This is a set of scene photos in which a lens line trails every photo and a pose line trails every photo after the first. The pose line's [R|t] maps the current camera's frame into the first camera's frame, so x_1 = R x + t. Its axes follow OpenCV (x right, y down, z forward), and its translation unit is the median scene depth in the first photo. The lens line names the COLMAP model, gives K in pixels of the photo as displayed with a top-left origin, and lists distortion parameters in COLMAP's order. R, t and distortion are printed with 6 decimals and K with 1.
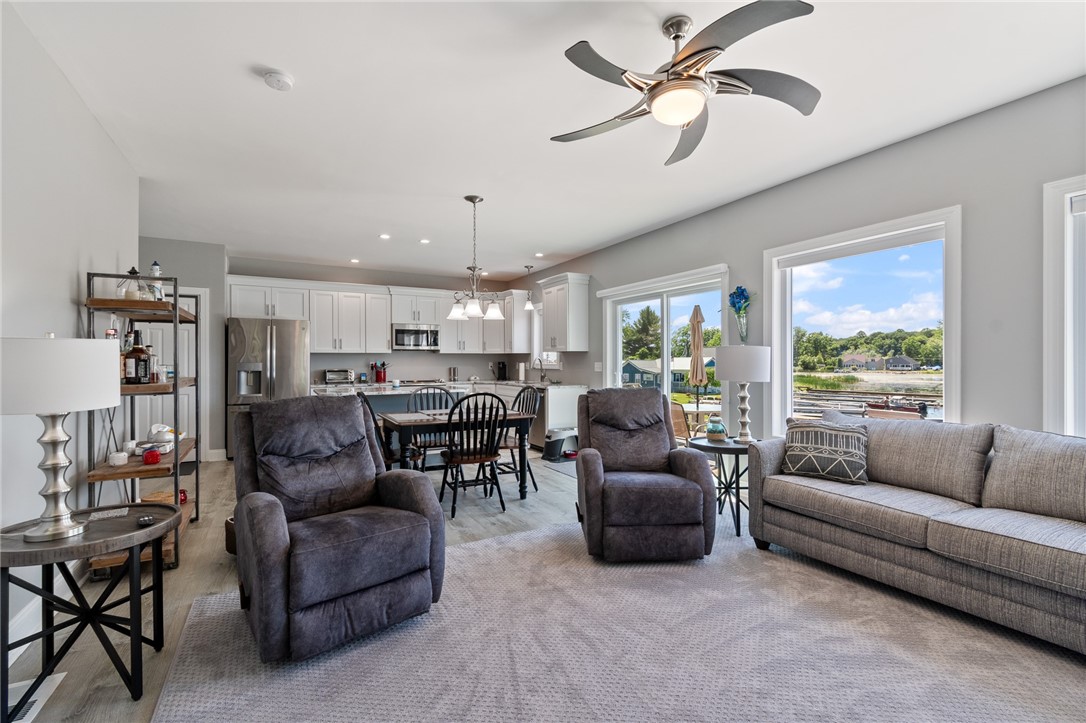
lens RADIAL K [[493.7, 0, 547.7], [0, 493.7, 362.5], [0, 0, 1]] dist [0.001881, -0.000004]
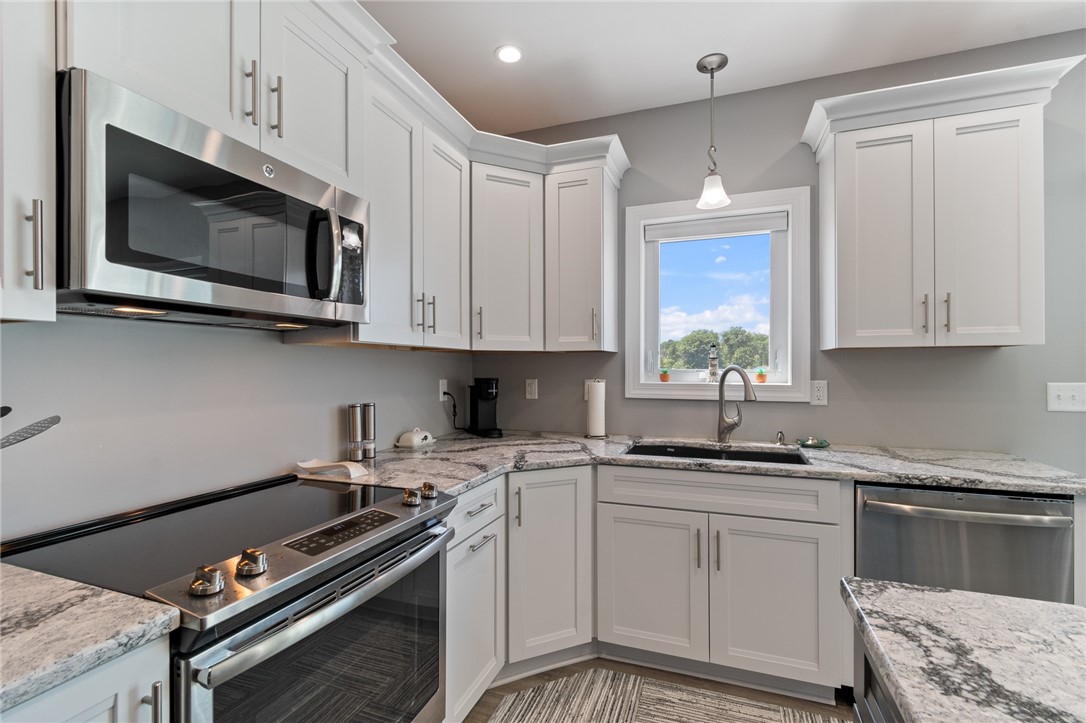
lens RADIAL K [[493.7, 0, 537.1], [0, 493.7, 363.5], [0, 0, 1]] dist [0.001881, -0.000004]
pose [[0.761353, -0.000104, 0.648337, -0.286679], [0.004544, 0.999976, -0.005176, -0.008491], [-0.648321, 0.006887, 0.761336, 0.787268]]
